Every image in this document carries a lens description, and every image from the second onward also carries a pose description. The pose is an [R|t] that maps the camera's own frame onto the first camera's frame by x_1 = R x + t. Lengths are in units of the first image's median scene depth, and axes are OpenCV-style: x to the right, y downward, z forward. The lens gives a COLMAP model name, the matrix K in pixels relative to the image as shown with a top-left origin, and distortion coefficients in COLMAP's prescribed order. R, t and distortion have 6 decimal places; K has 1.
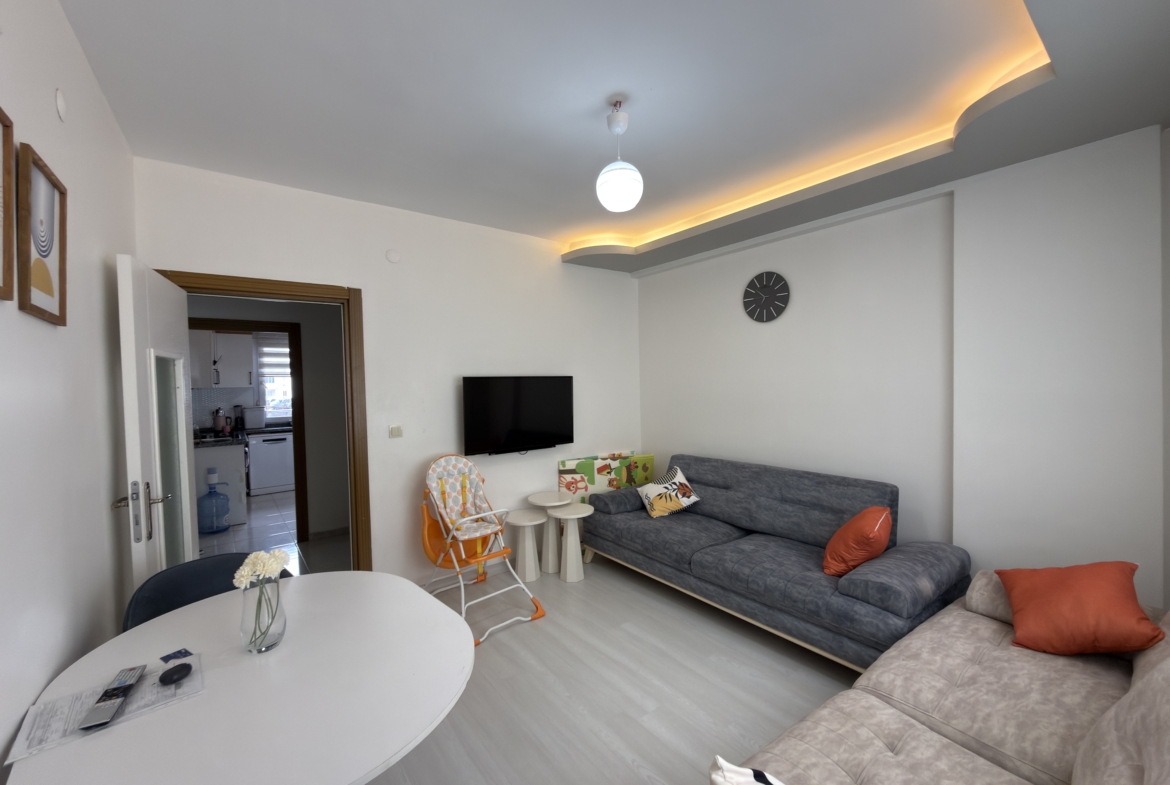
lens RADIAL K [[459.7, 0, 589.9], [0, 459.7, 395.8], [0, 0, 1]] dist [-0.011678, -0.000966]
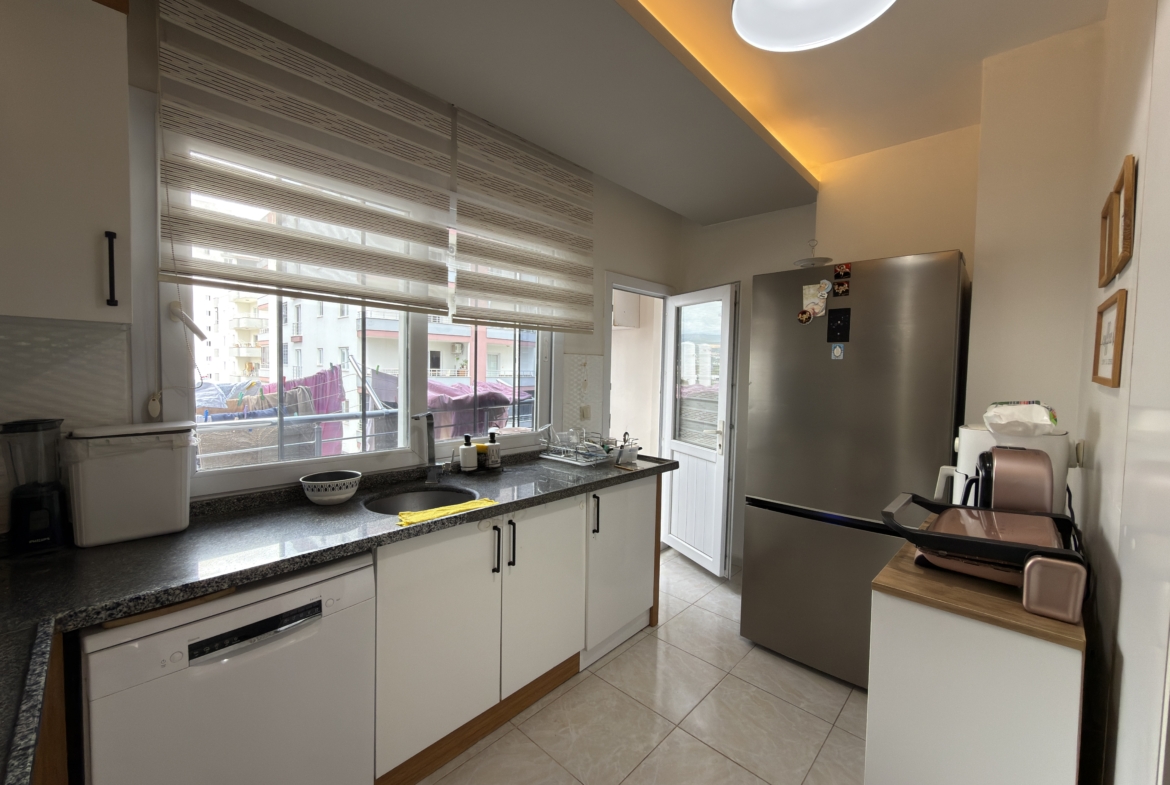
lens RADIAL K [[459.7, 0, 582.3], [0, 459.7, 397.6], [0, 0, 1]] dist [-0.011678, -0.000966]
pose [[0.991960, 0.018365, 0.125211, -0.573889], [-0.018548, 0.999828, 0.000299, 0.008017], [-0.125183, -0.002619, 0.992130, 0.790206]]
